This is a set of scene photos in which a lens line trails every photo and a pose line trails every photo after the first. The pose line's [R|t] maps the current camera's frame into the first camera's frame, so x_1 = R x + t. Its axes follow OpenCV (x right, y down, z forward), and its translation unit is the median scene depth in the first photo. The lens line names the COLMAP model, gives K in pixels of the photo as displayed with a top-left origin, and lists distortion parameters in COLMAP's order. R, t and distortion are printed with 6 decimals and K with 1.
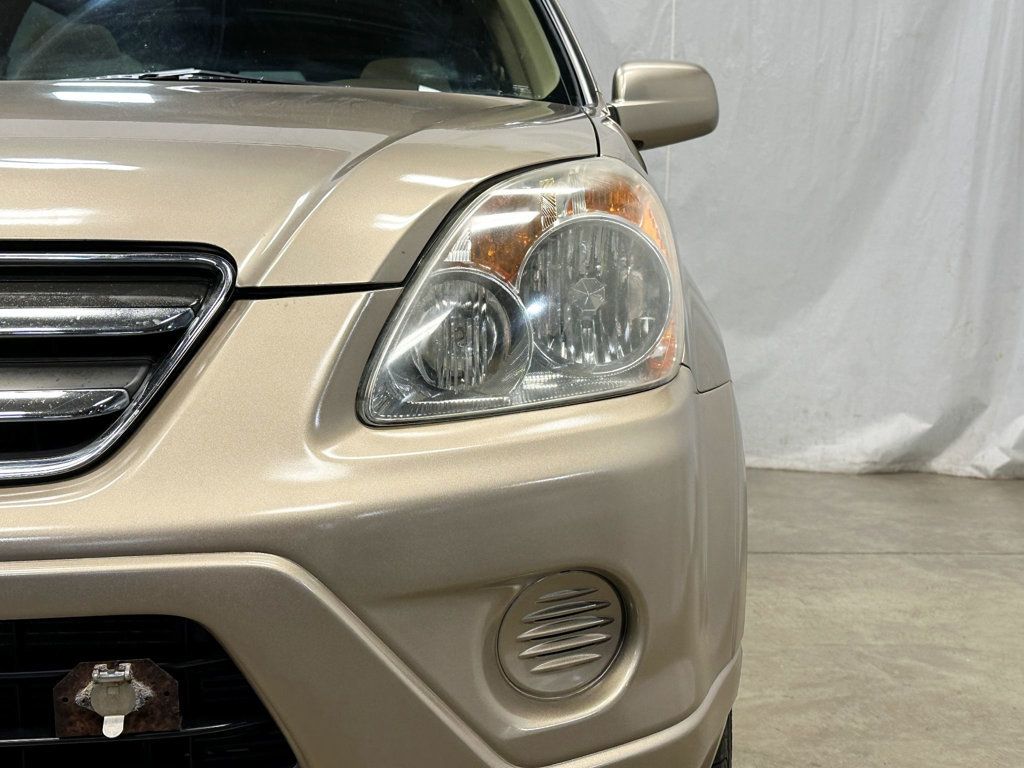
lens RADIAL K [[1325.8, 0, 512.0], [0, 1325.8, 384.0], [0, 0, 1]] dist [0.241972, -0.663287]
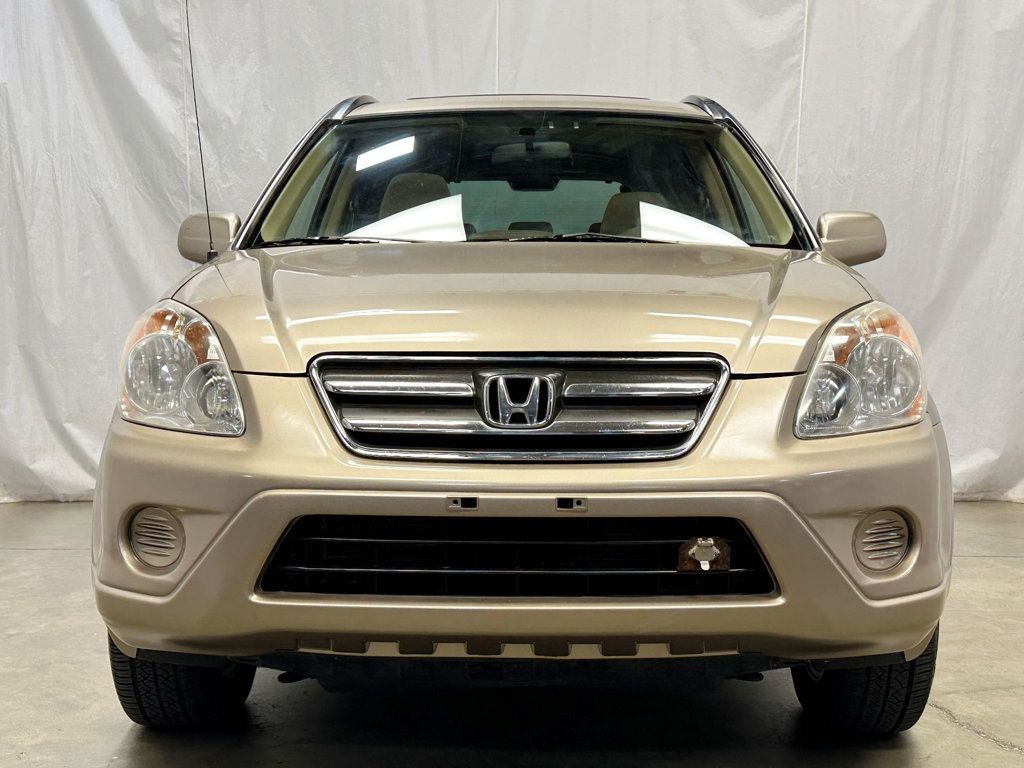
lens RADIAL K [[1325.8, 0, 512.0], [0, 1325.8, 384.0], [0, 0, 1]] dist [0.241972, -0.663287]
pose [[0.999575, 0.007245, -0.028221, -0.217438], [-0.008190, 0.999404, -0.033527, 0.008343], [0.027961, 0.033743, 0.999039, -0.505038]]
